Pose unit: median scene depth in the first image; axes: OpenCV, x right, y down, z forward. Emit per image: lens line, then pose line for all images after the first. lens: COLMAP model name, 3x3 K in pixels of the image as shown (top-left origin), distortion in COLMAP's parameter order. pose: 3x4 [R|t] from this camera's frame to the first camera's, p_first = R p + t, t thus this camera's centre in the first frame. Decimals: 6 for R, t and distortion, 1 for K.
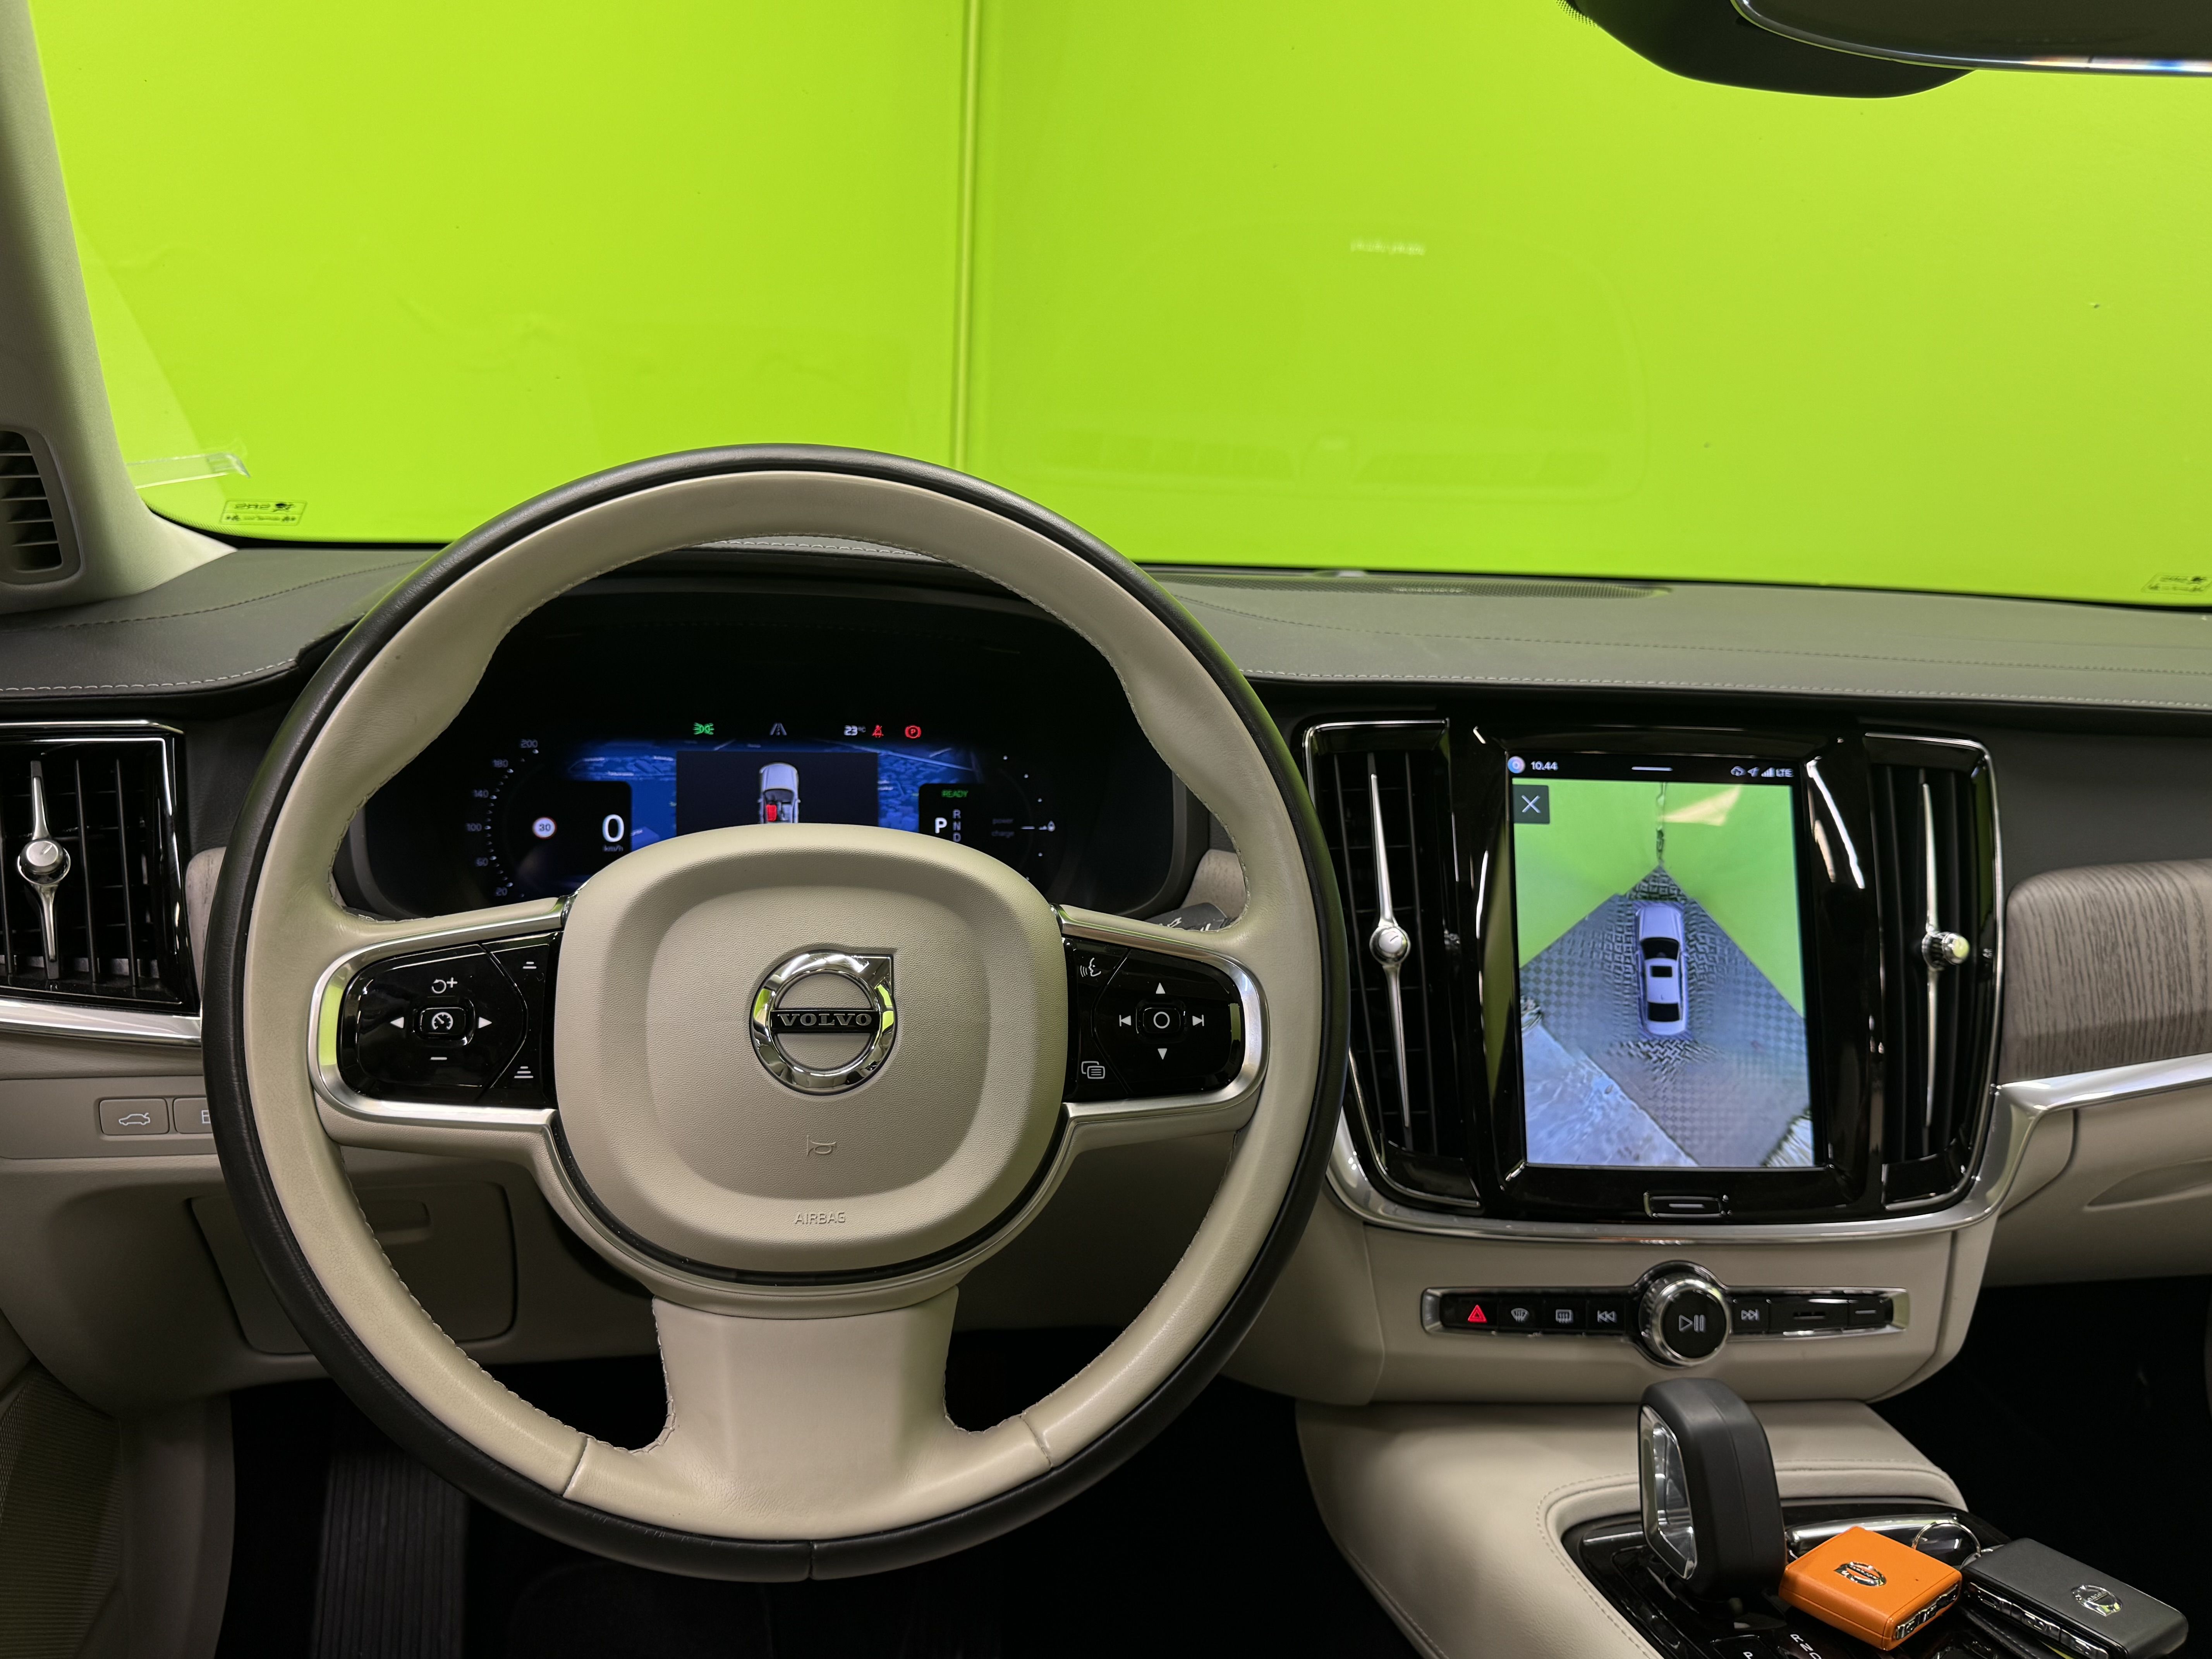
lens RADIAL K [[1741.4, 0, 1106.0], [0, 1741.4, 829.5], [0, 0, 1]] dist [0.104062, -0.183154]
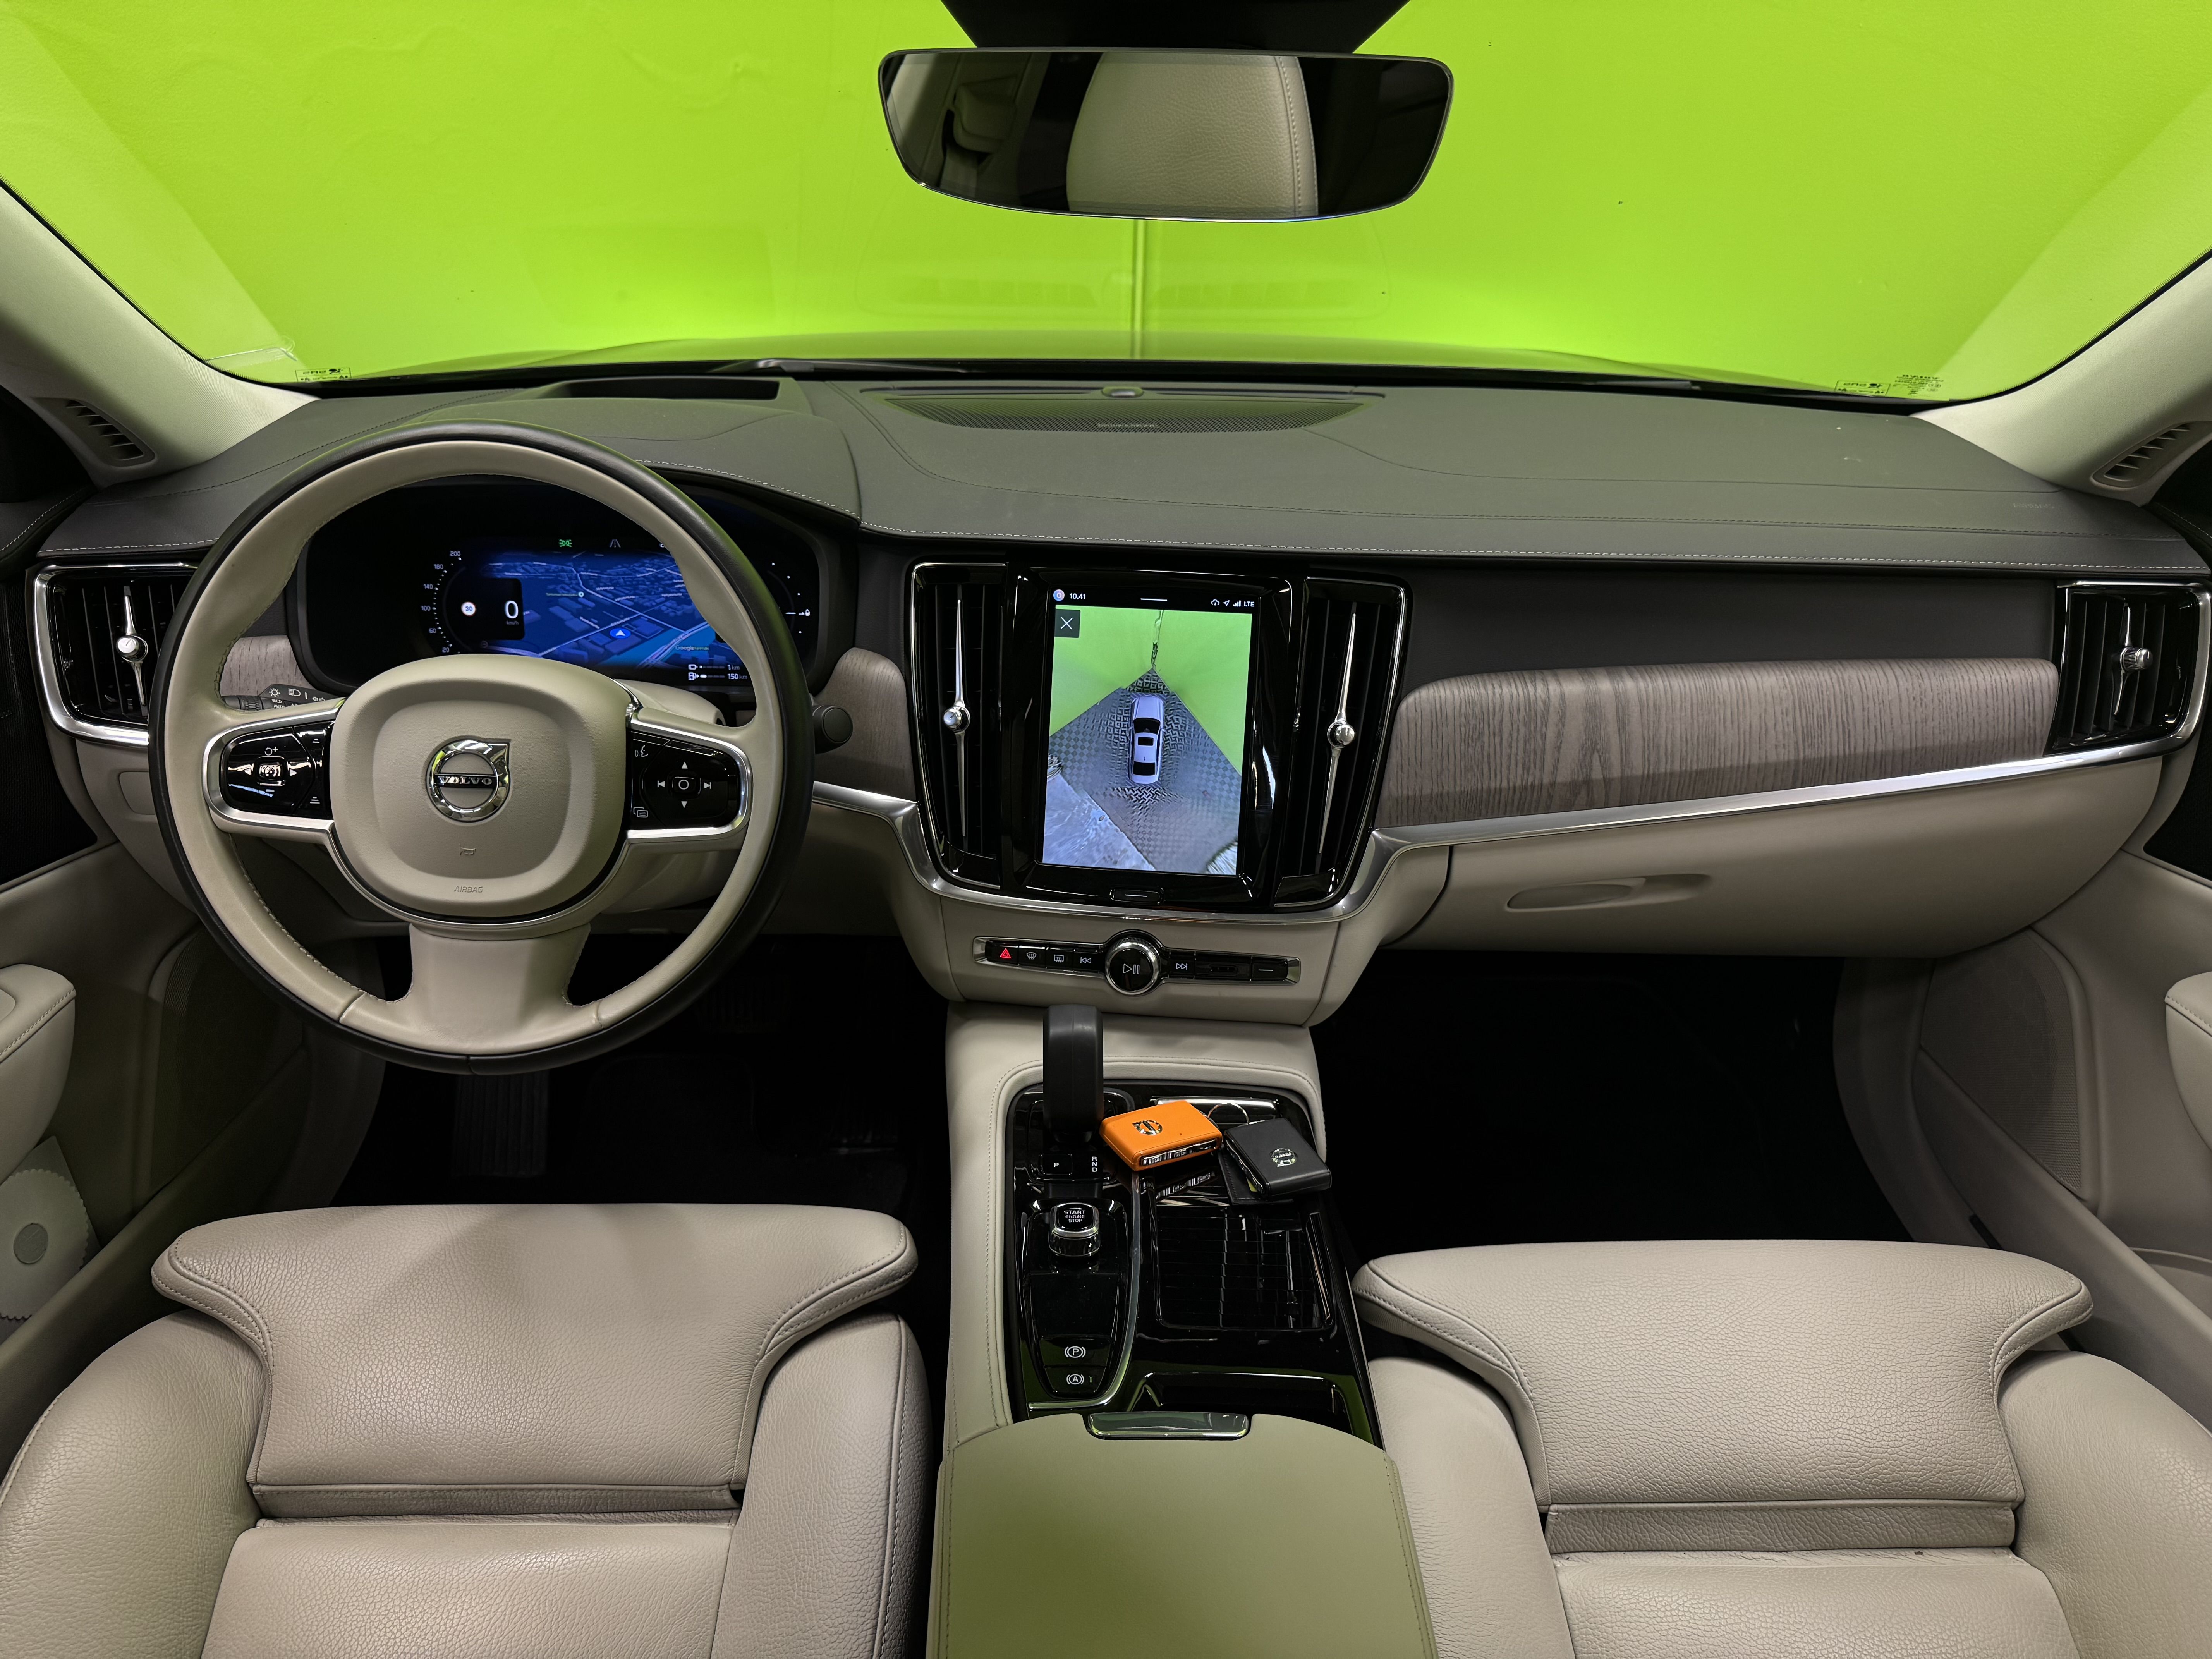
lens RADIAL K [[1563.7, 0, 1106.0], [0, 1563.7, 829.5], [0, 0, 1]] dist [0.210694, -0.438332]
pose [[0.975139, 0.060576, -0.213155, 0.572250], [-0.007352, 0.970226, 0.242090, -0.166939], [0.221473, -0.234504, 0.946550, -0.273720]]
